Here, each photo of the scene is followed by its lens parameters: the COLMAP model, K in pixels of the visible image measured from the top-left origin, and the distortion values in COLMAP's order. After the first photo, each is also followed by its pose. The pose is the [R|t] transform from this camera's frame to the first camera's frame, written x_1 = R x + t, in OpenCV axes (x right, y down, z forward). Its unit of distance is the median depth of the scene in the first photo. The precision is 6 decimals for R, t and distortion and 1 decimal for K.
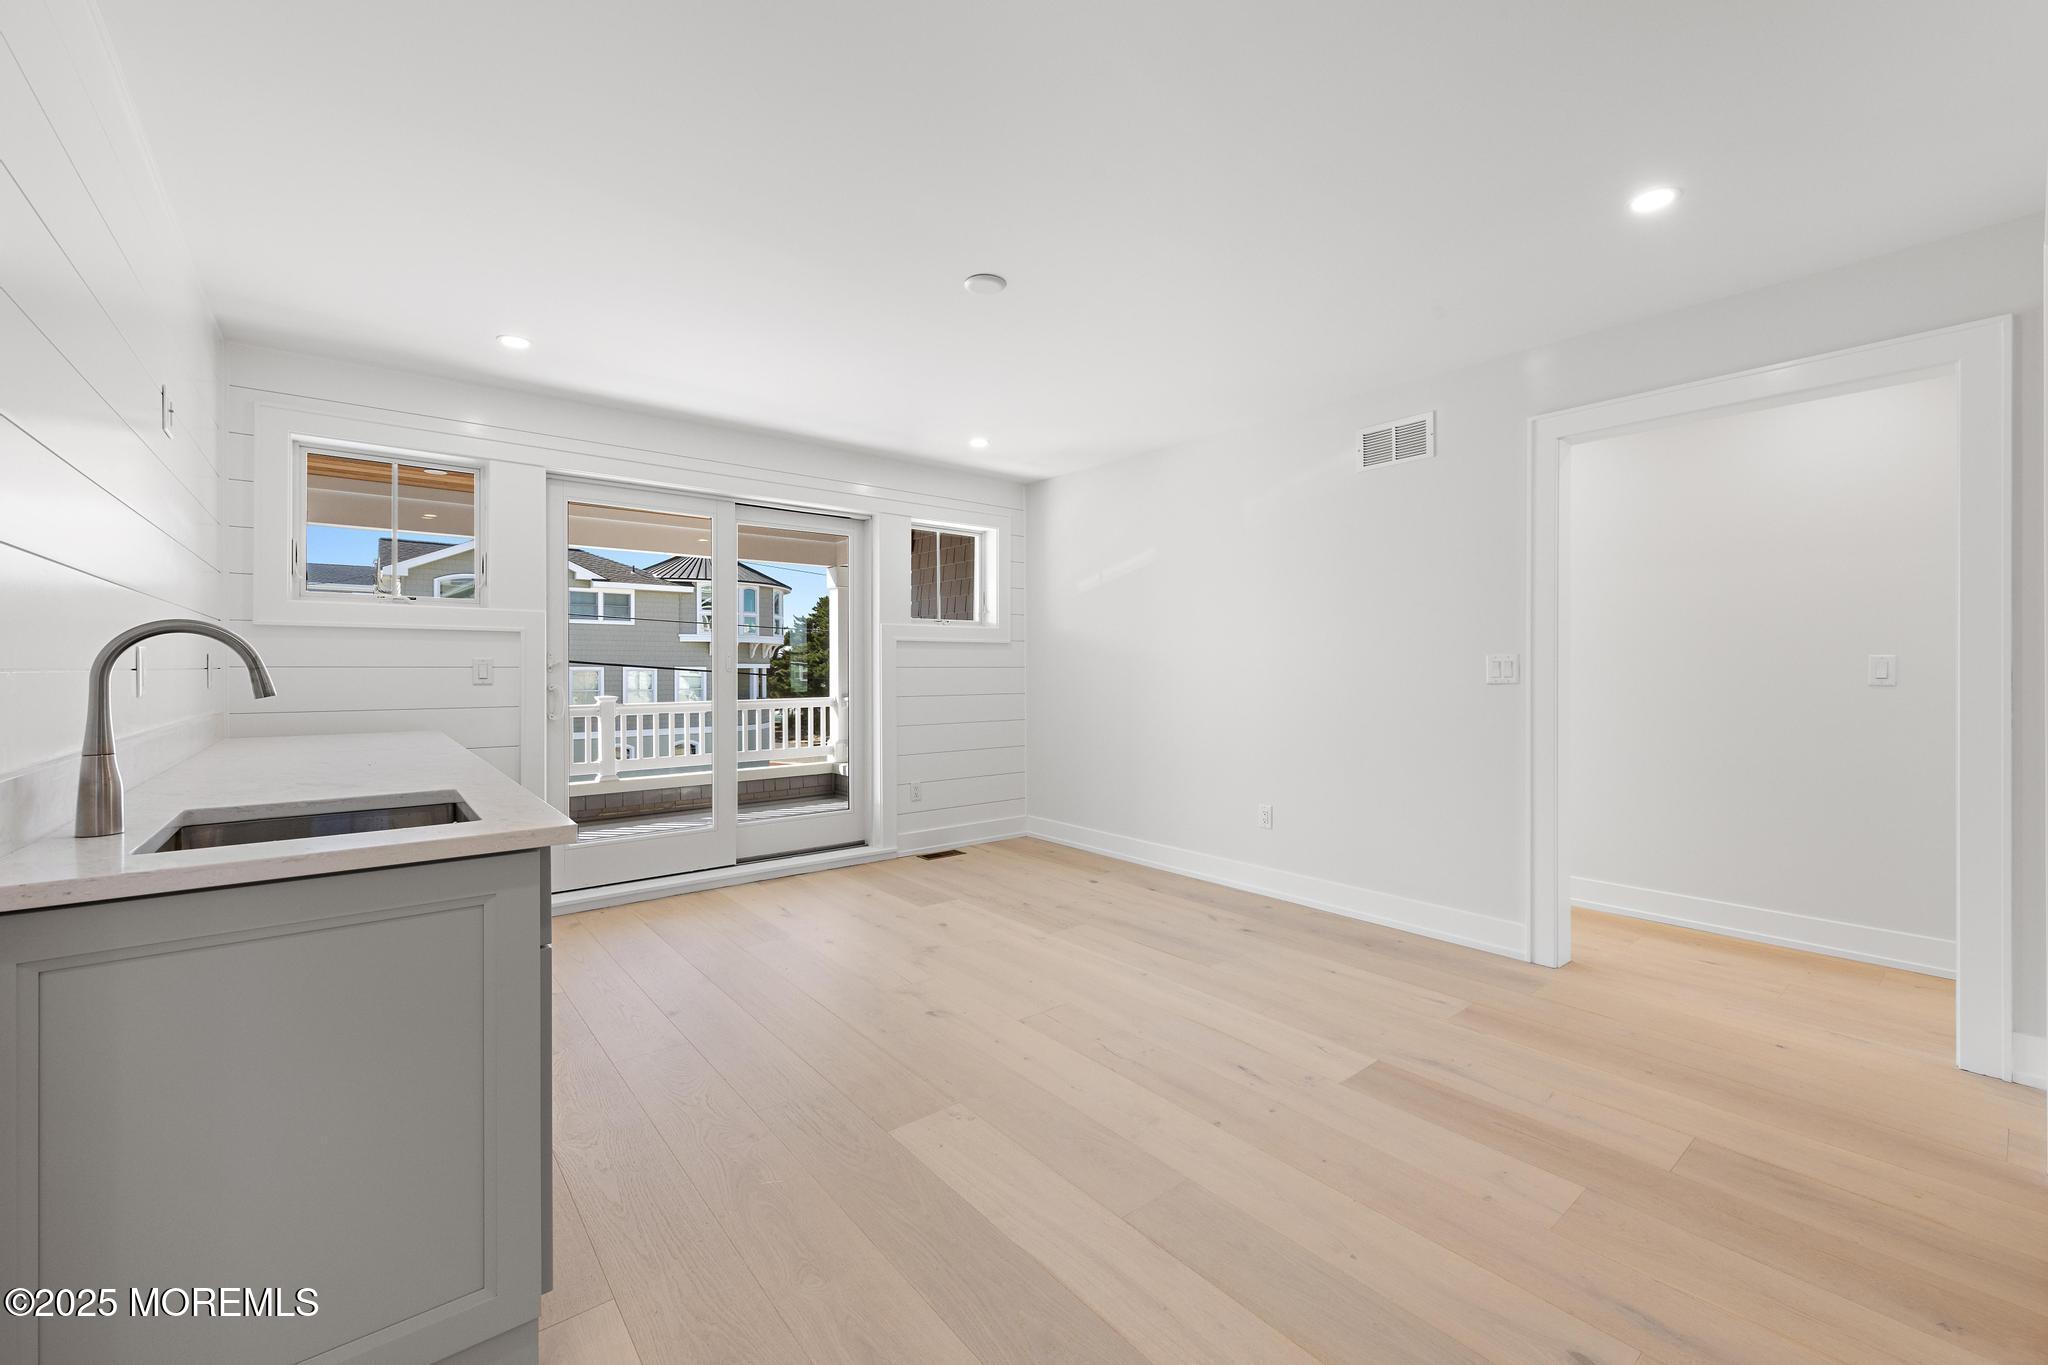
lens RADIAL K [[819.4, 0, 1024.0], [0, 819.4, 682.5], [0, 0, 1]] dist [-0.001028, -0.000015]
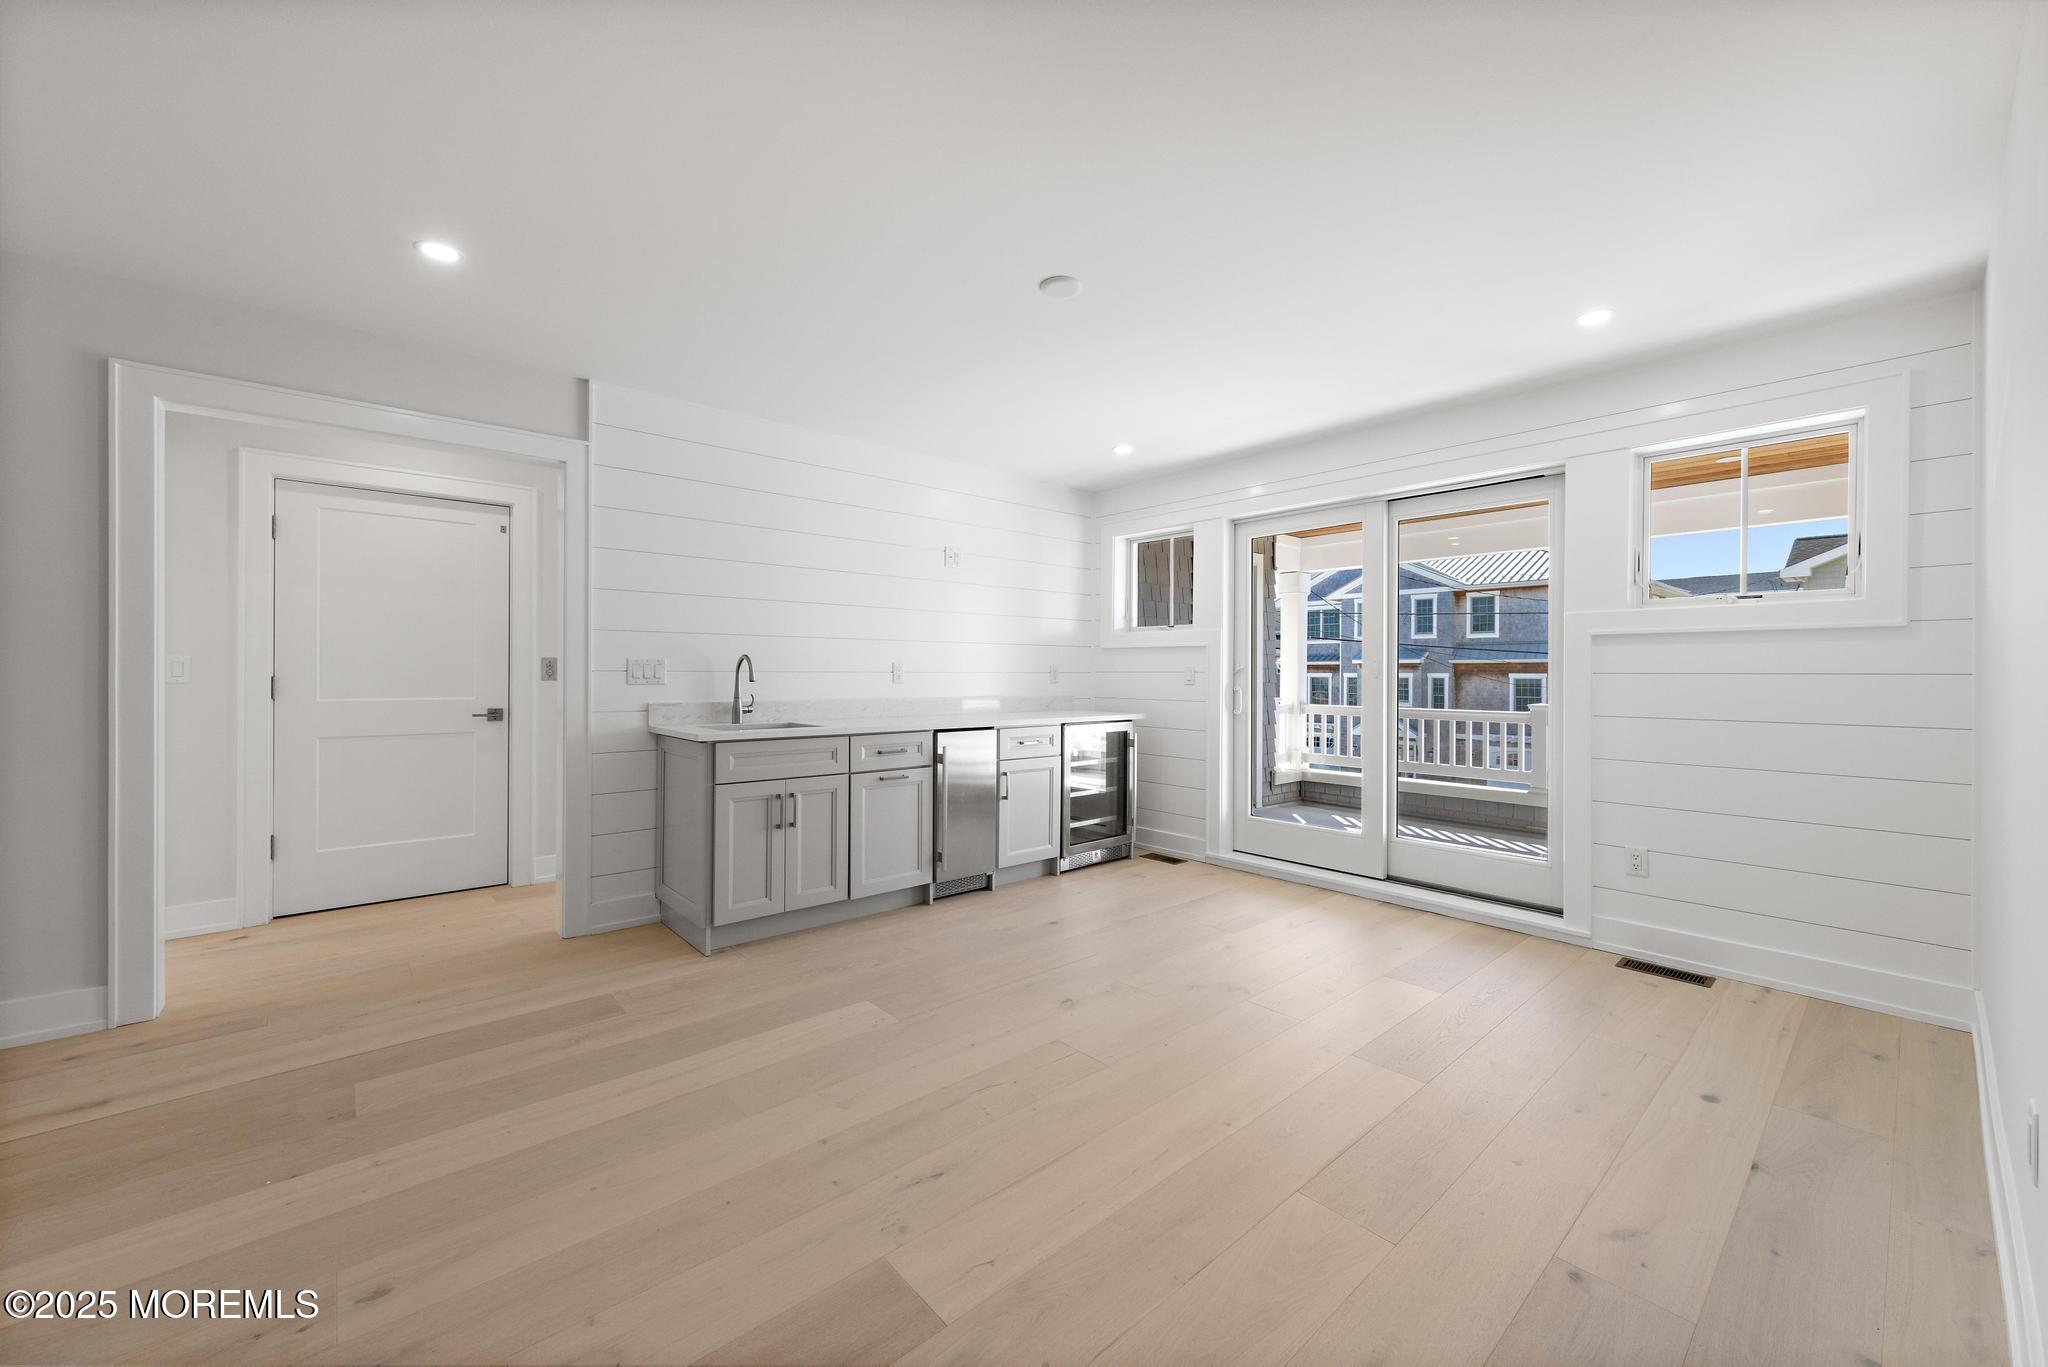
lens RADIAL K [[775.4, 0, 1029.4], [0, 775.4, 672.7], [0, 0, 1]] dist [0.022099, 0.000028]
pose [[0.044157, 0.004882, -0.999013, 0.838902], [-0.015729, 0.999868, 0.004191, -0.024359], [0.998901, 0.015529, 0.044228, 0.846250]]
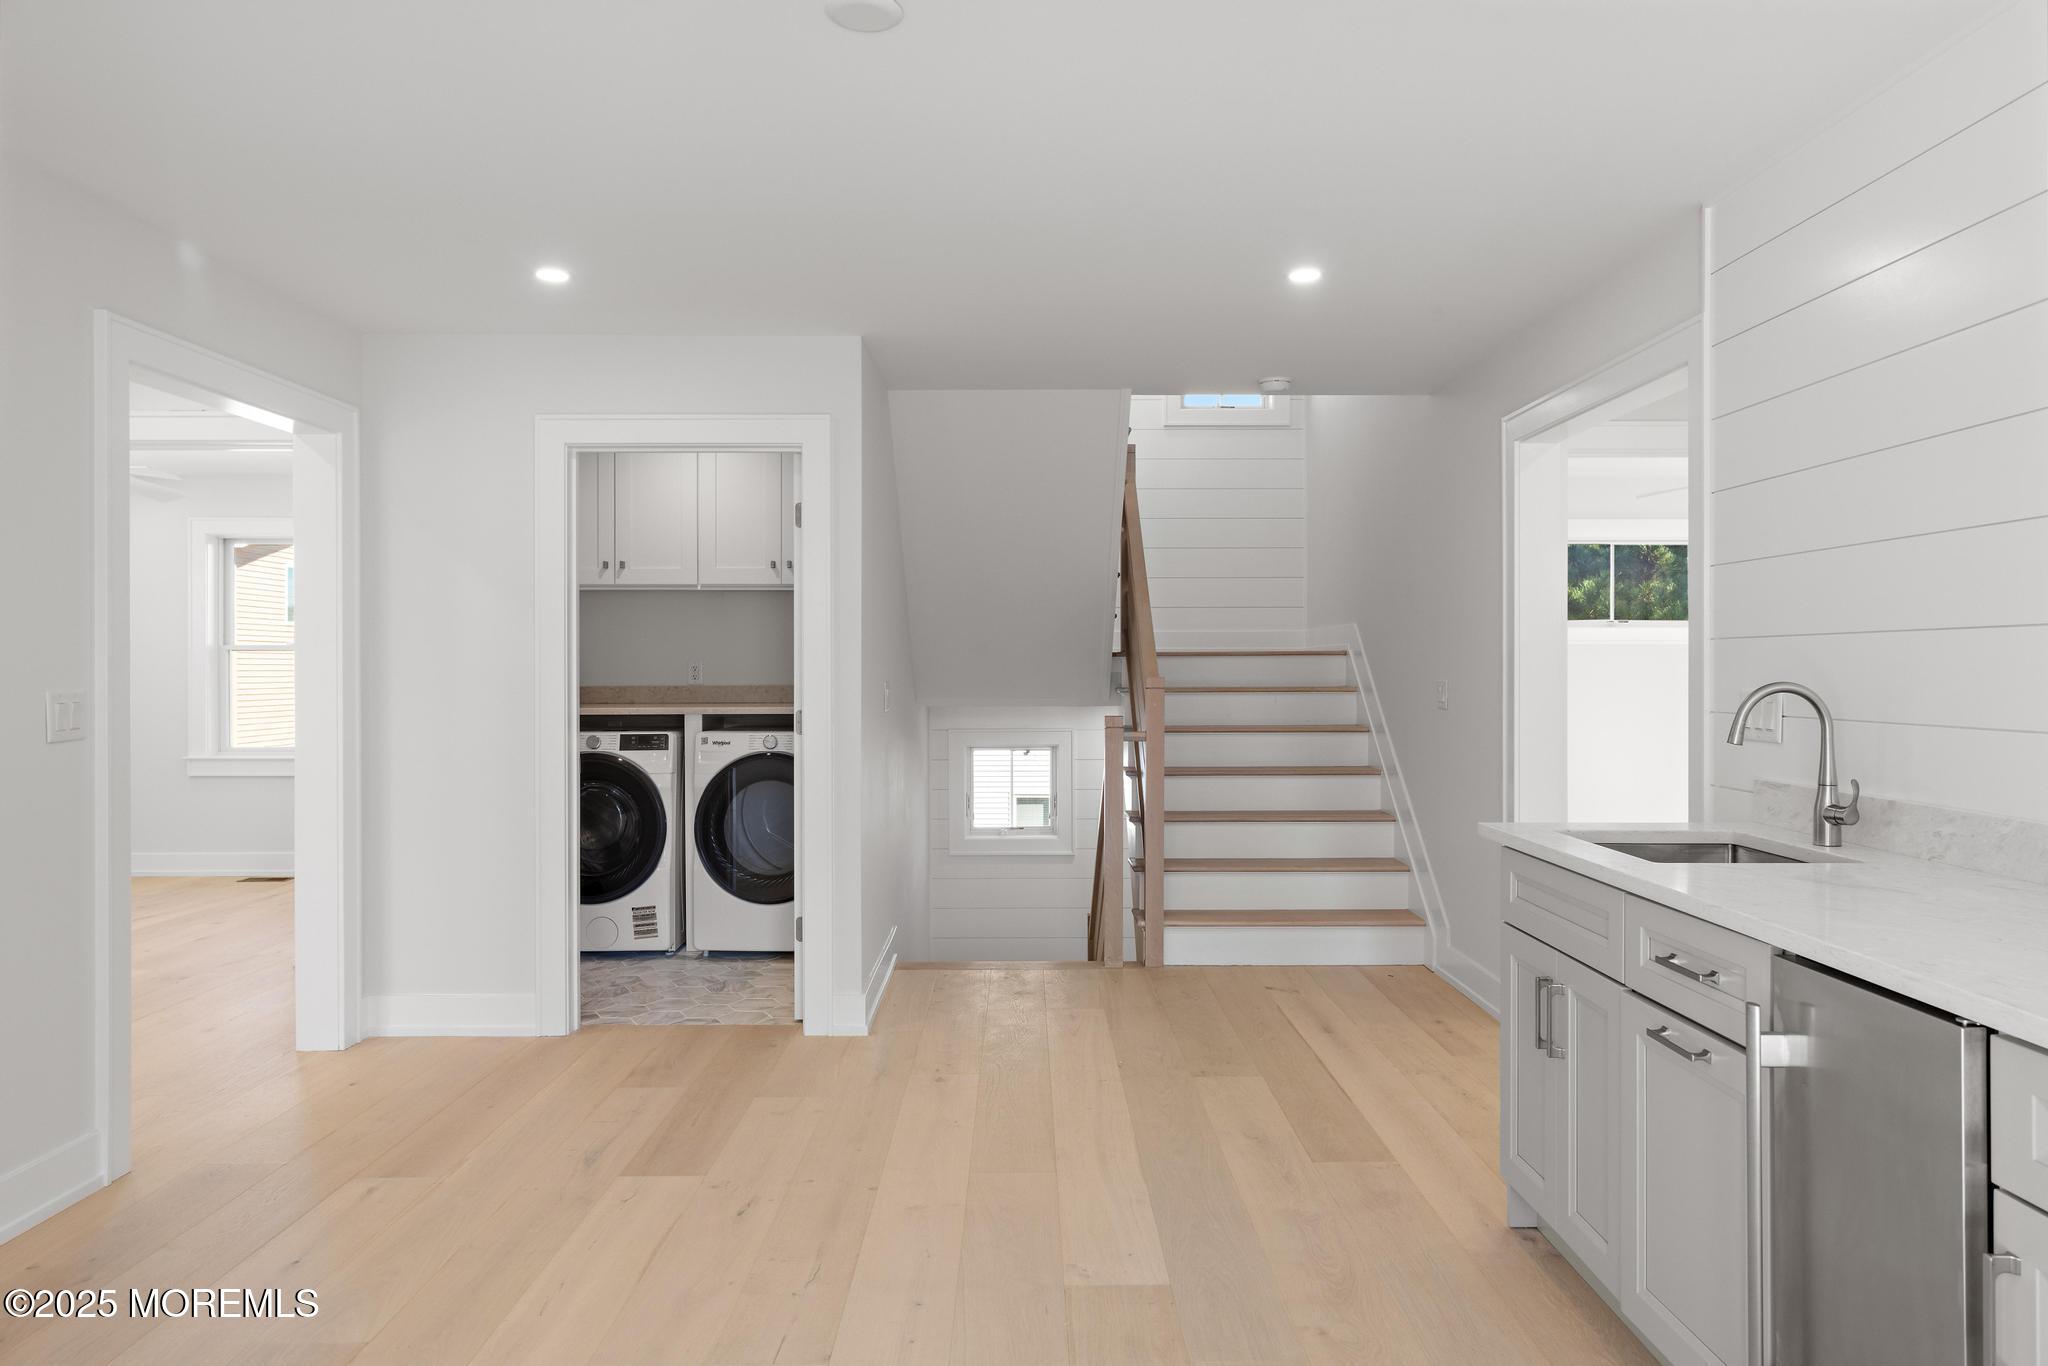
lens RADIAL K [[1319.9, 0, 1029.0], [0, 1319.9, 674.0], [0, 0, 1]] dist [0.014852, -0.000419]
pose [[-0.787580, -0.002168, 0.616209, -0.613105], [0.004494, 0.999947, 0.009261, -0.057303], [-0.616196, 0.010063, -0.787528, 1.490484]]
